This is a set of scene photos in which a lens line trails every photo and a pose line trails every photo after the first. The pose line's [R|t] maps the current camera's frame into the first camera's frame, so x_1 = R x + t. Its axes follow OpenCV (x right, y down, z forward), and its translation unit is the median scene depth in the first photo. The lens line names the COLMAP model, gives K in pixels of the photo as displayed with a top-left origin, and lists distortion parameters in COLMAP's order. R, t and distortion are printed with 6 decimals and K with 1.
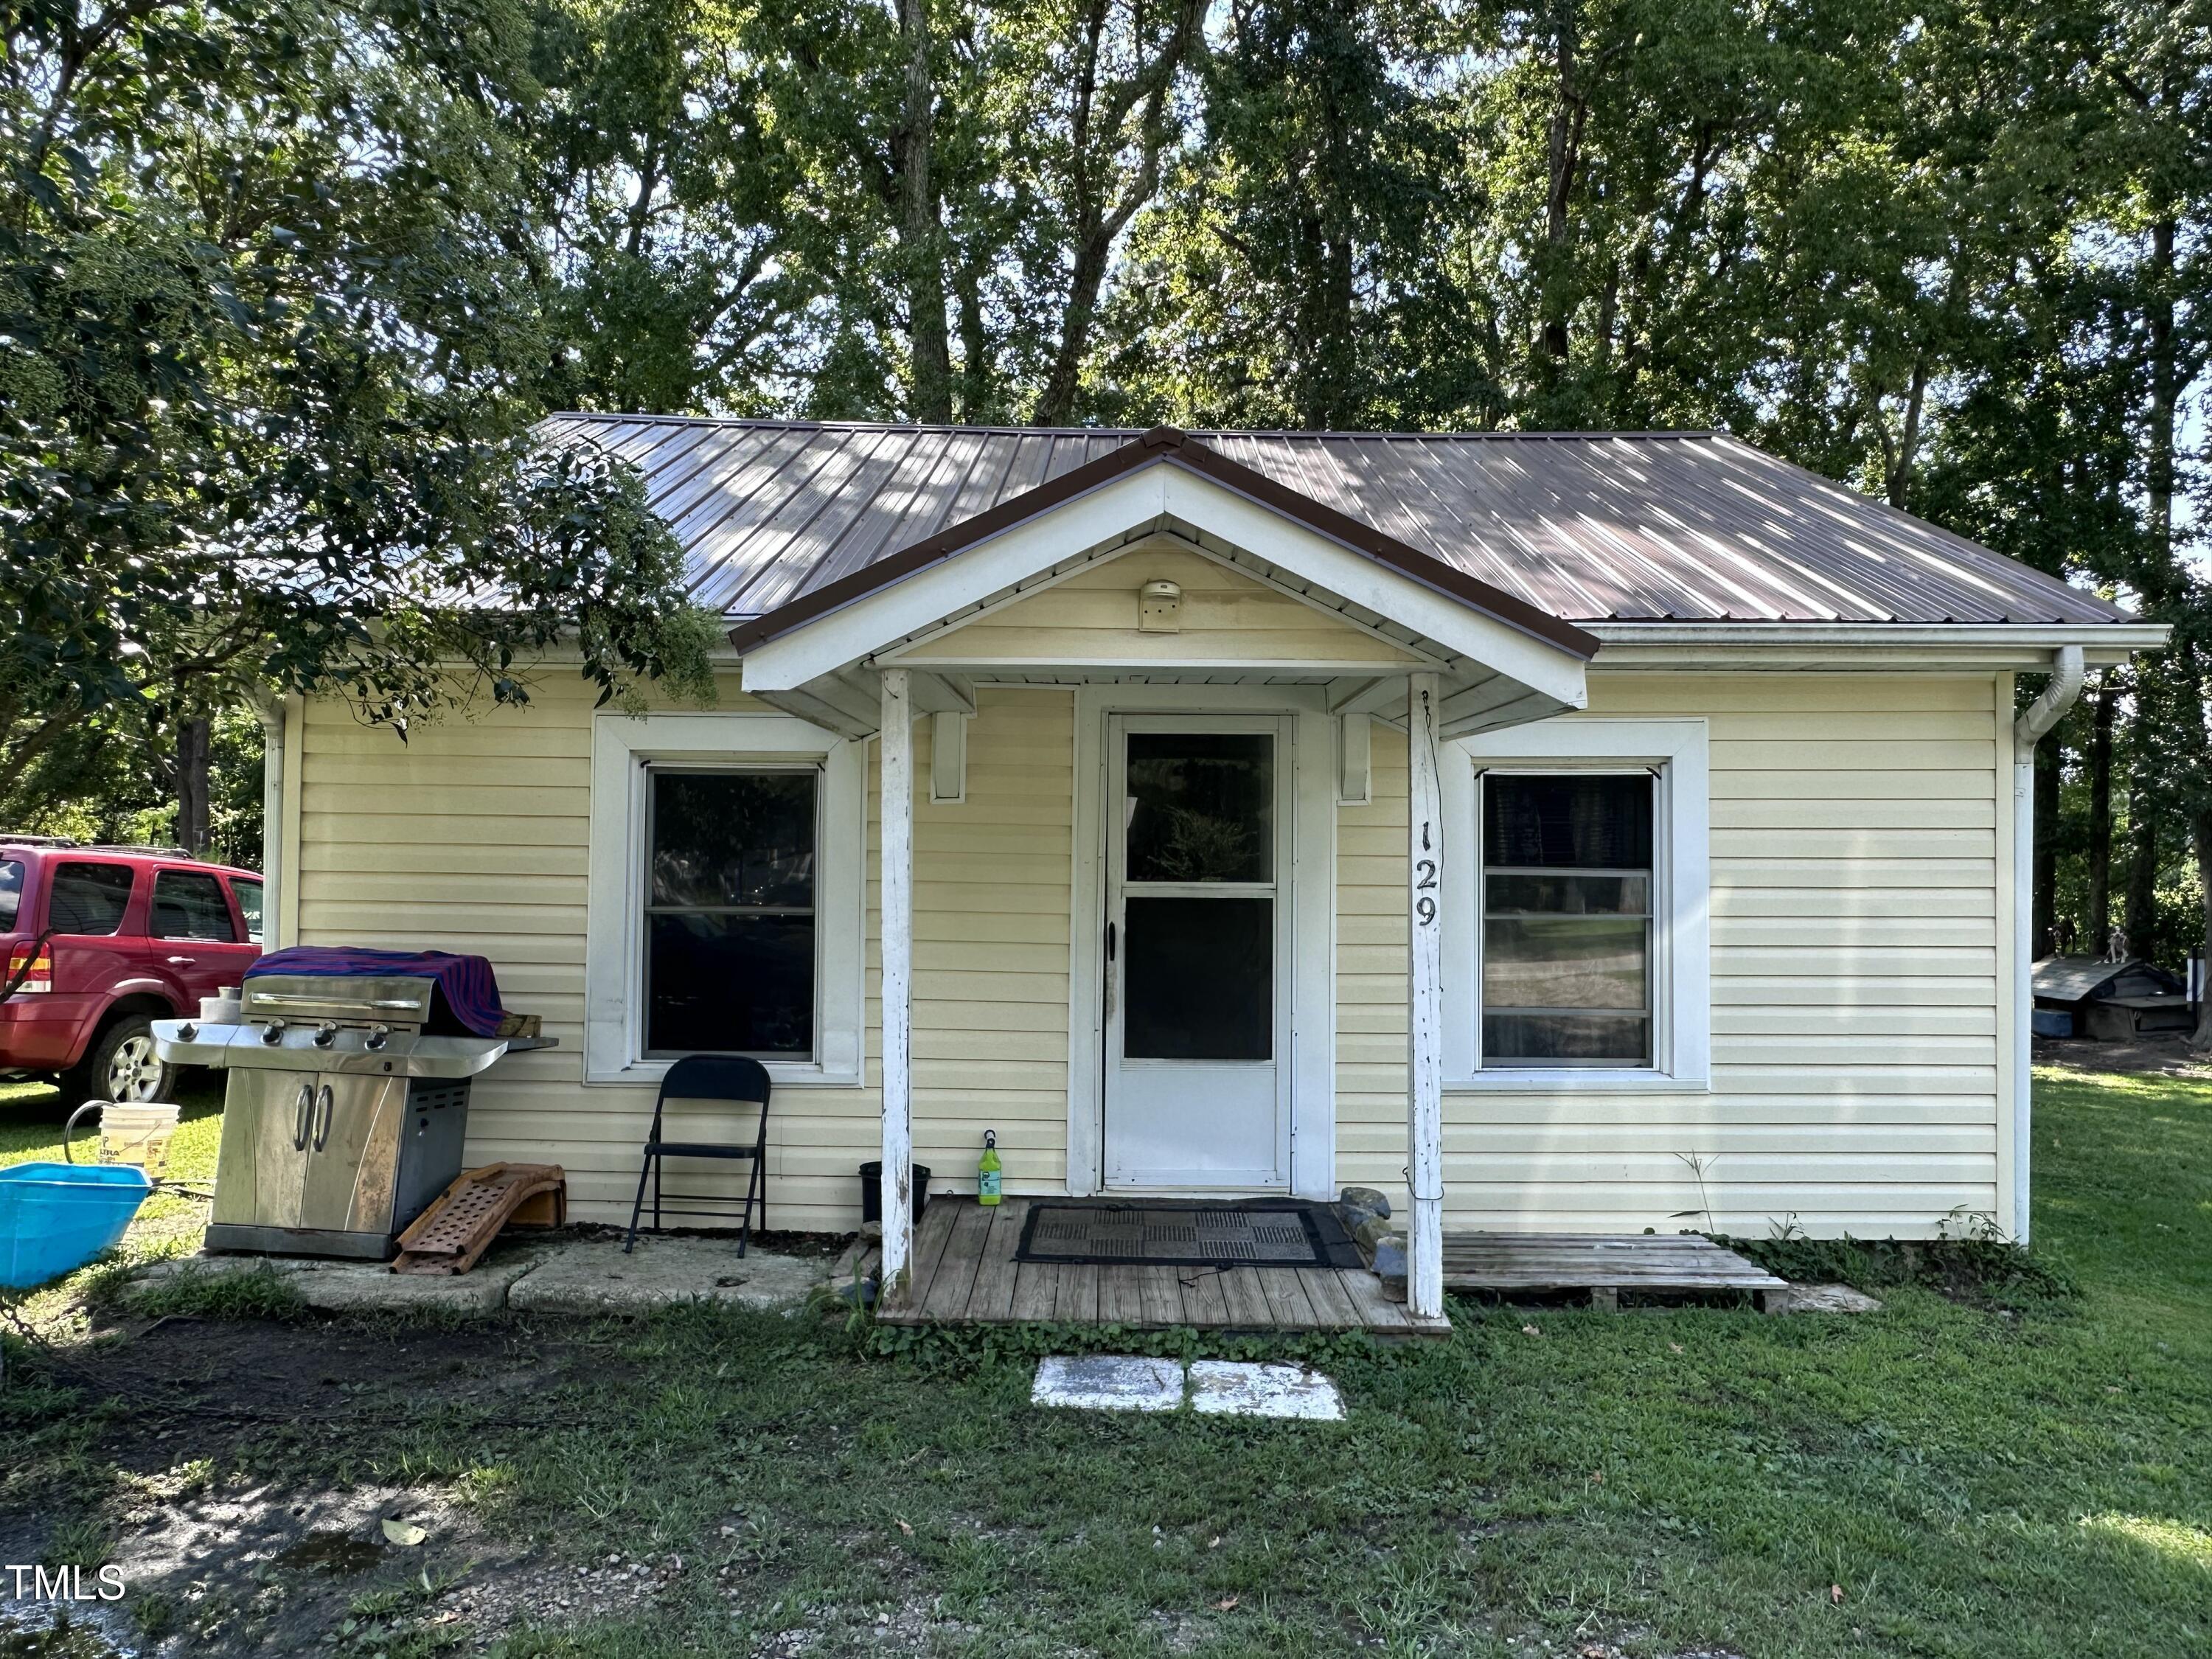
lens RADIAL K [[1432.2, 0, 1106.0], [0, 1432.2, 829.5], [0, 0, 1]] dist [0.001279, 0.000125]
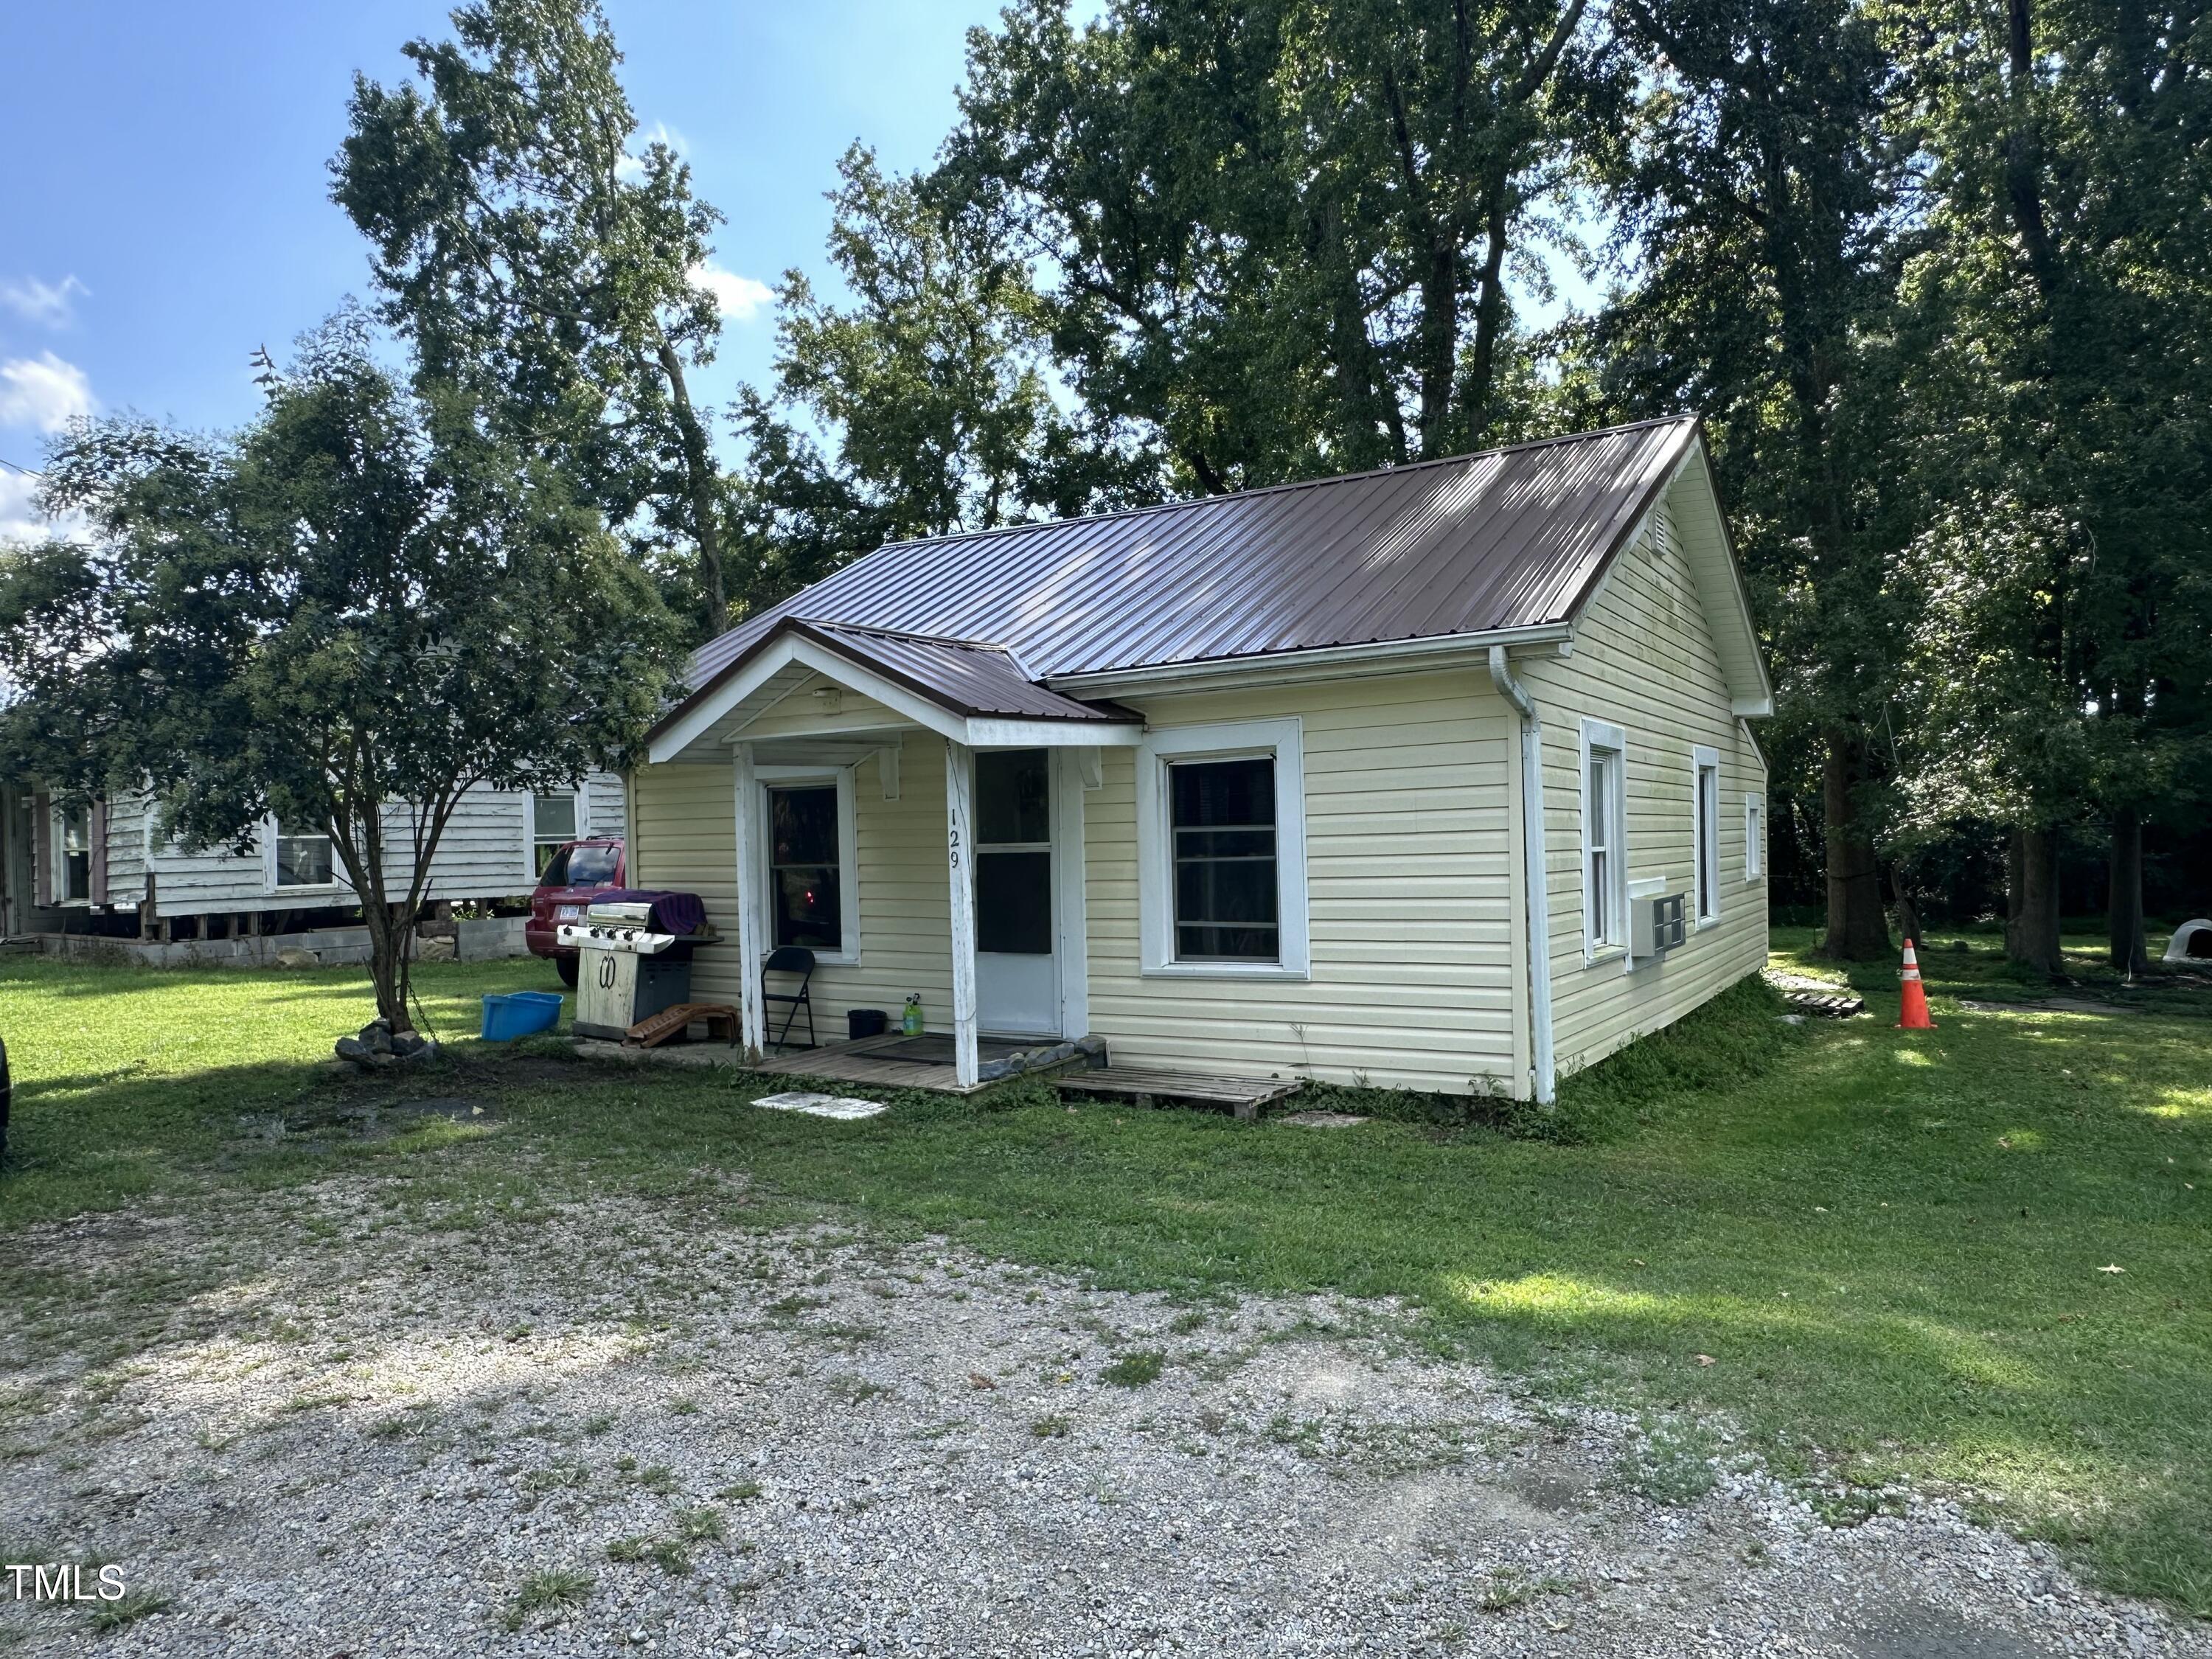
lens RADIAL K [[1435.3, 0, 1103.4], [0, 1435.3, 840.8], [0, 0, 1]] dist [-0.001699, 0.000559]
pose [[0.845390, -0.029285, -0.533345, 1.096528], [0.048754, 0.998559, 0.022449, 0.003027], [0.531919, -0.044981, 0.845600, -0.329088]]
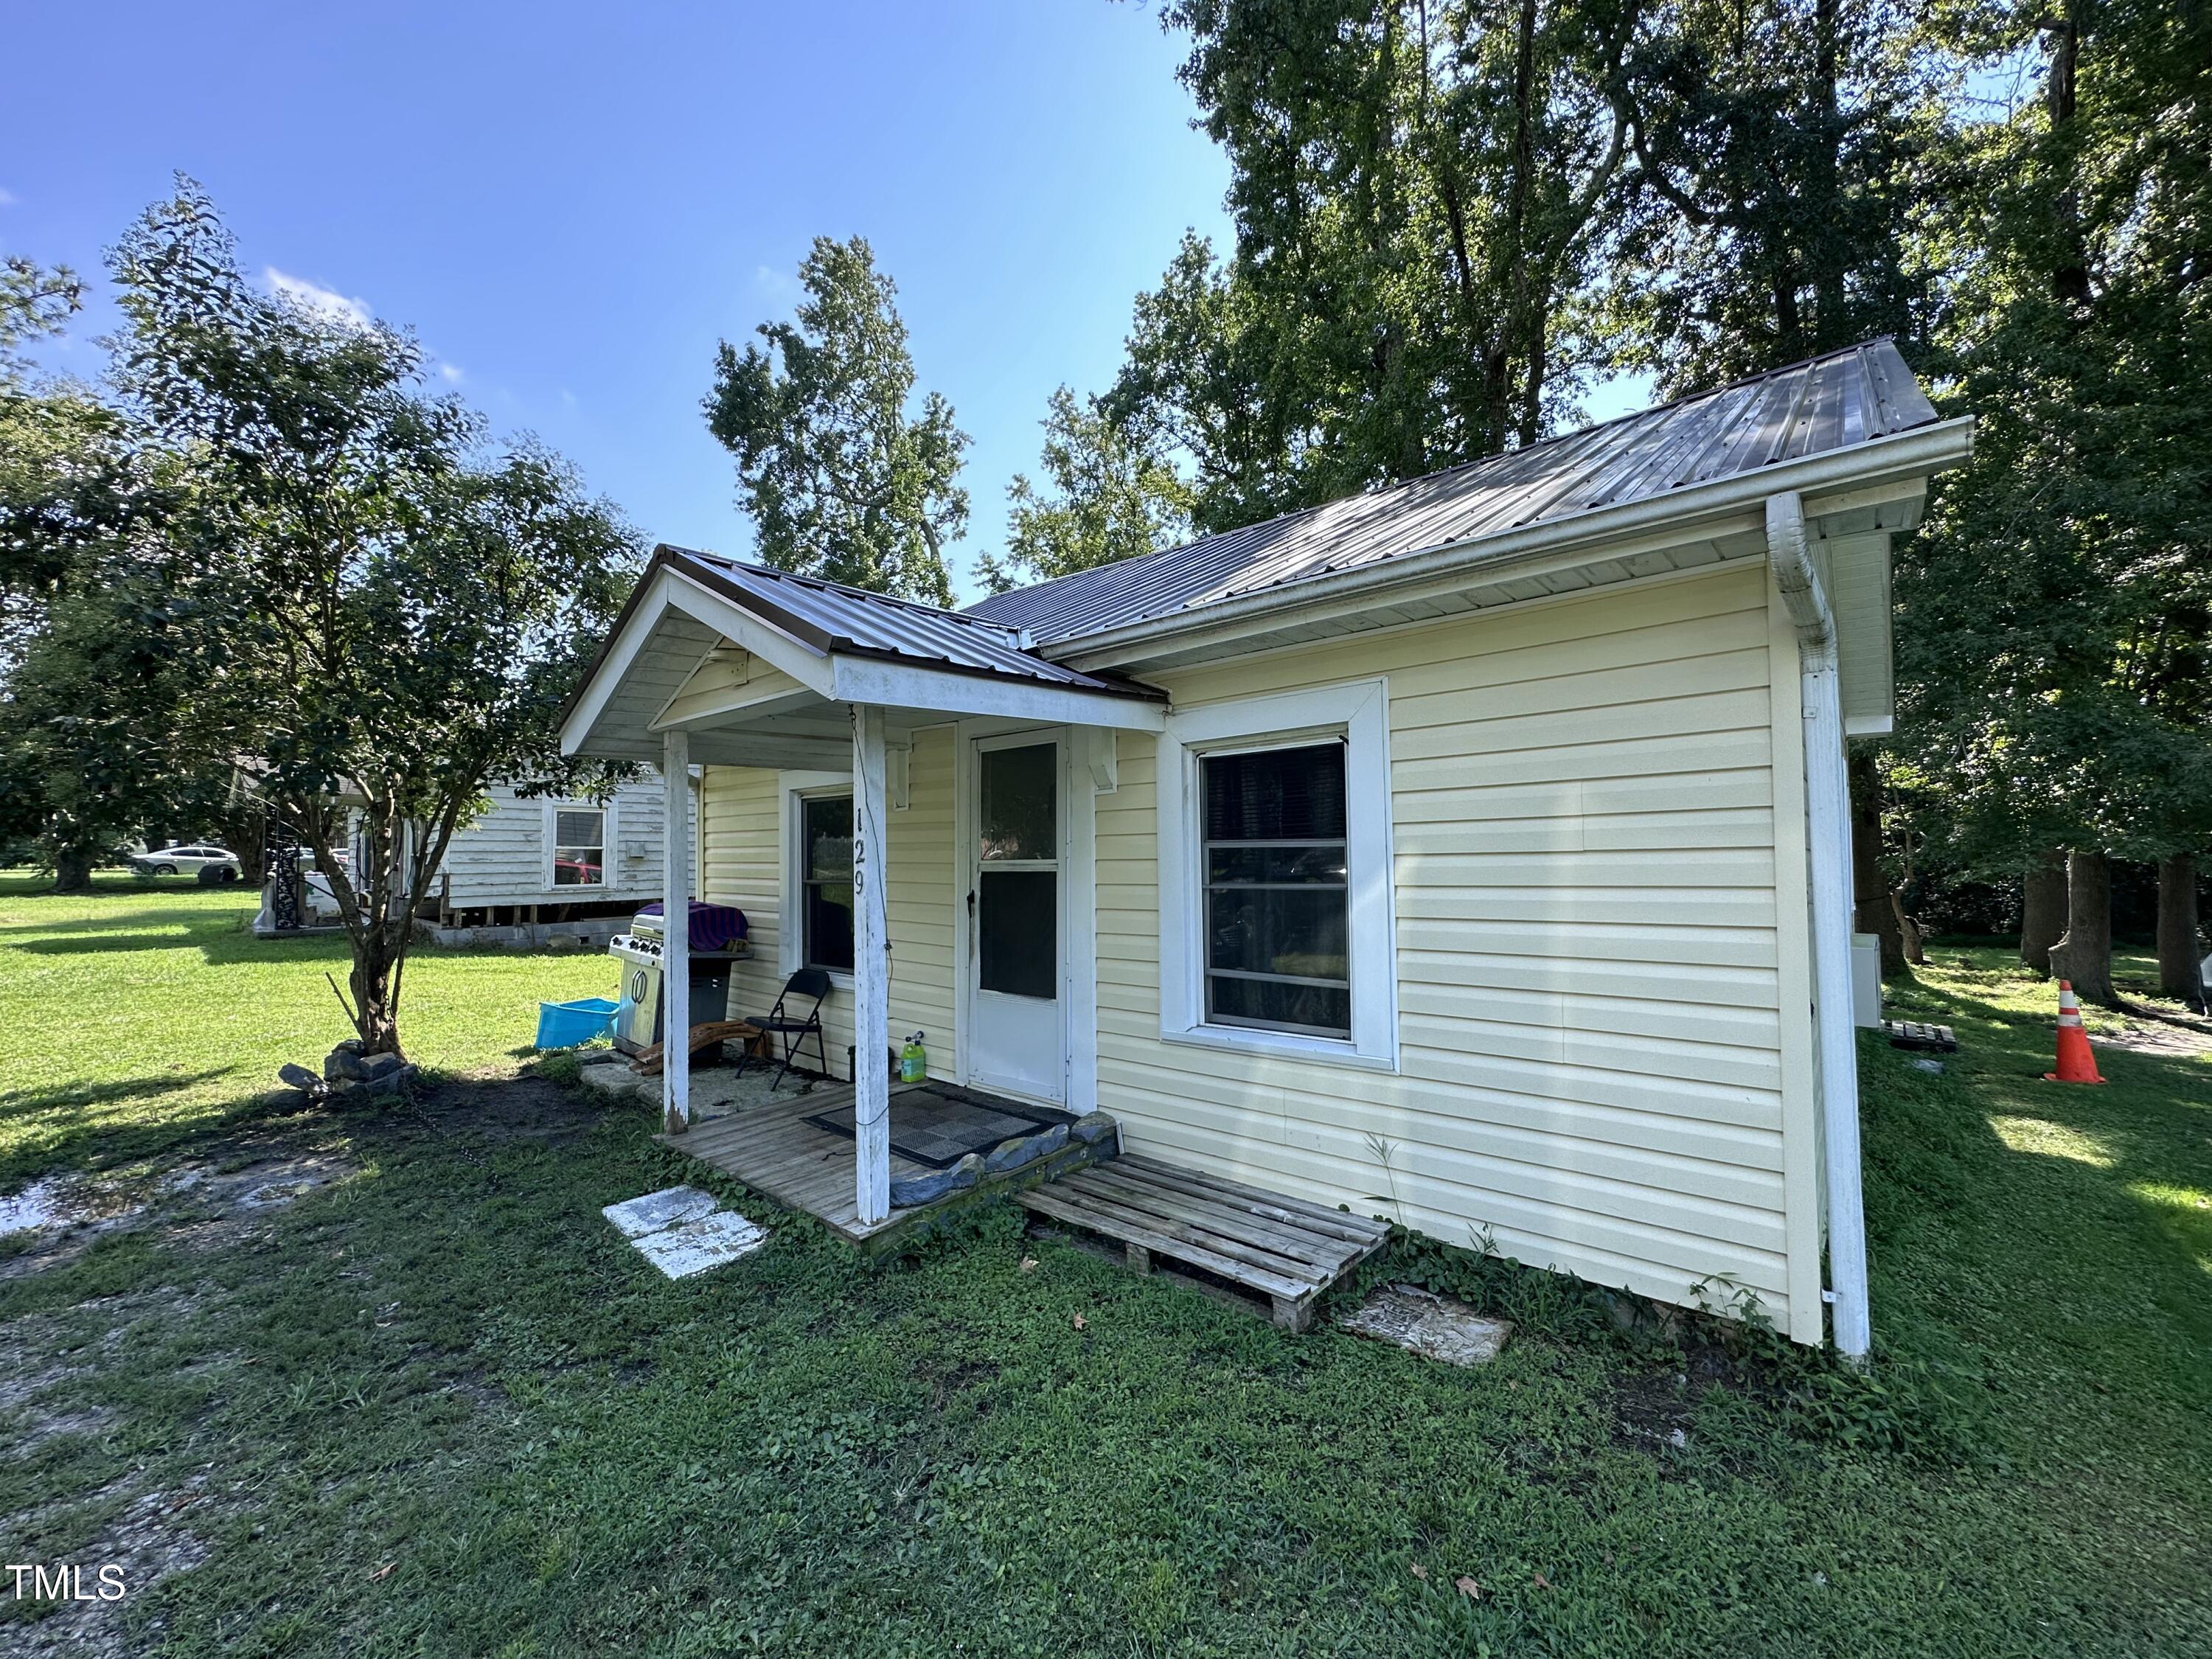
lens RADIAL K [[883.1, 0, 1104.0], [0, 883.1, 830.5], [0, 0, 1]] dist [-0.001784, 0.000315]
pose [[0.756278, -0.039229, -0.653073, 0.714757], [0.038820, 0.999133, -0.015061, 0.027544], [0.653097, -0.013962, 0.757145, 0.477553]]
